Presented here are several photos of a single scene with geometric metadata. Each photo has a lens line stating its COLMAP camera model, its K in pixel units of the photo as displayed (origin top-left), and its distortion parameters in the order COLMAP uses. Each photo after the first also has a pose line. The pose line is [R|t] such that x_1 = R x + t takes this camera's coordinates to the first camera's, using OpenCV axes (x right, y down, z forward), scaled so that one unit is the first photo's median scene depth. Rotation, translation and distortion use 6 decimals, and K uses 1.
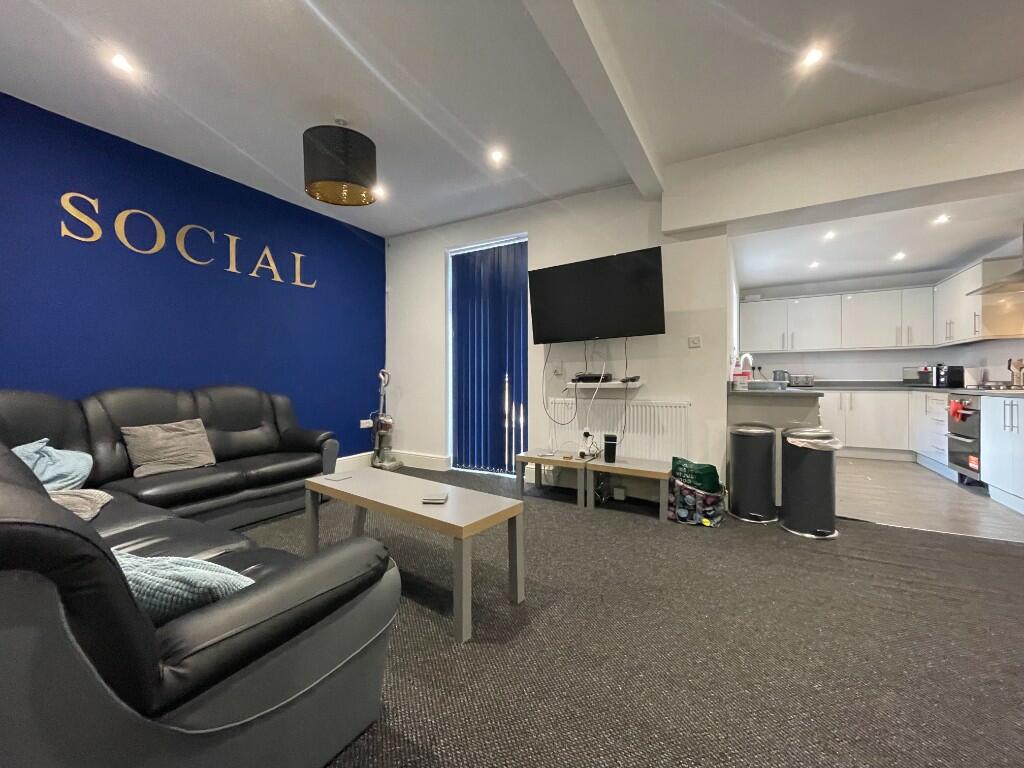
lens RADIAL K [[414.7, 0, 511.3], [0, 414.7, 380.0], [0, 0, 1]] dist [0.000749, 0.000023]
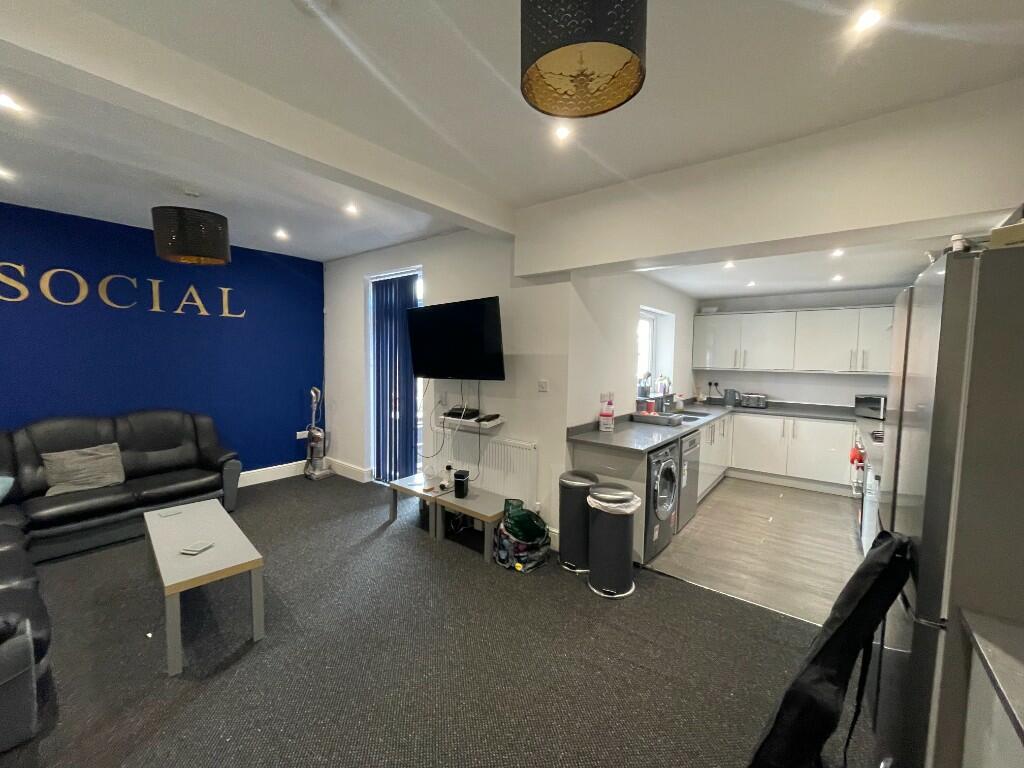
lens RADIAL K [[414.7, 0, 511.3], [0, 414.7, 380.0], [0, 0, 1]] dist [0.000749, 0.000023]
pose [[0.989580, 0.024320, -0.141915, 0.486511], [-0.016165, 0.998166, 0.058335, -0.157232], [0.143073, -0.055433, 0.988159, -0.012001]]
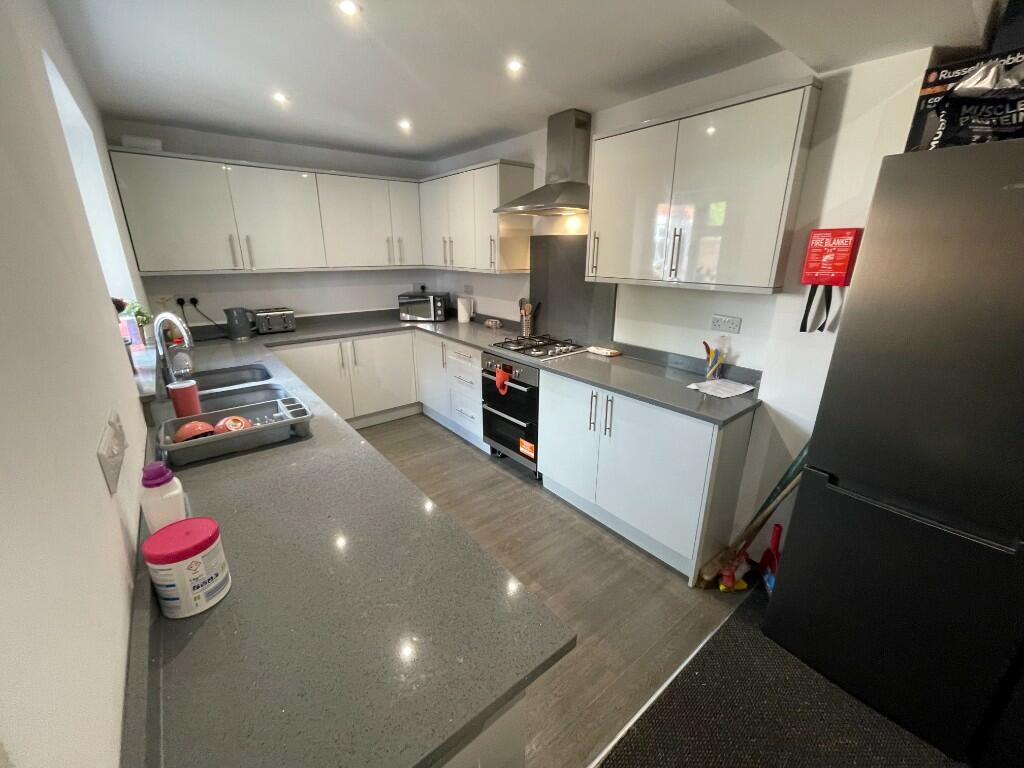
lens RADIAL K [[414.7, 0, 511.3], [0, 414.7, 380.0], [0, 0, 1]] dist [0.000749, 0.000023]
pose [[0.357225, -0.277233, 0.891926, 0.459775], [-0.006008, 0.954232, 0.299006, -0.166144], [-0.933999, -0.112171, 0.339210, 0.811834]]
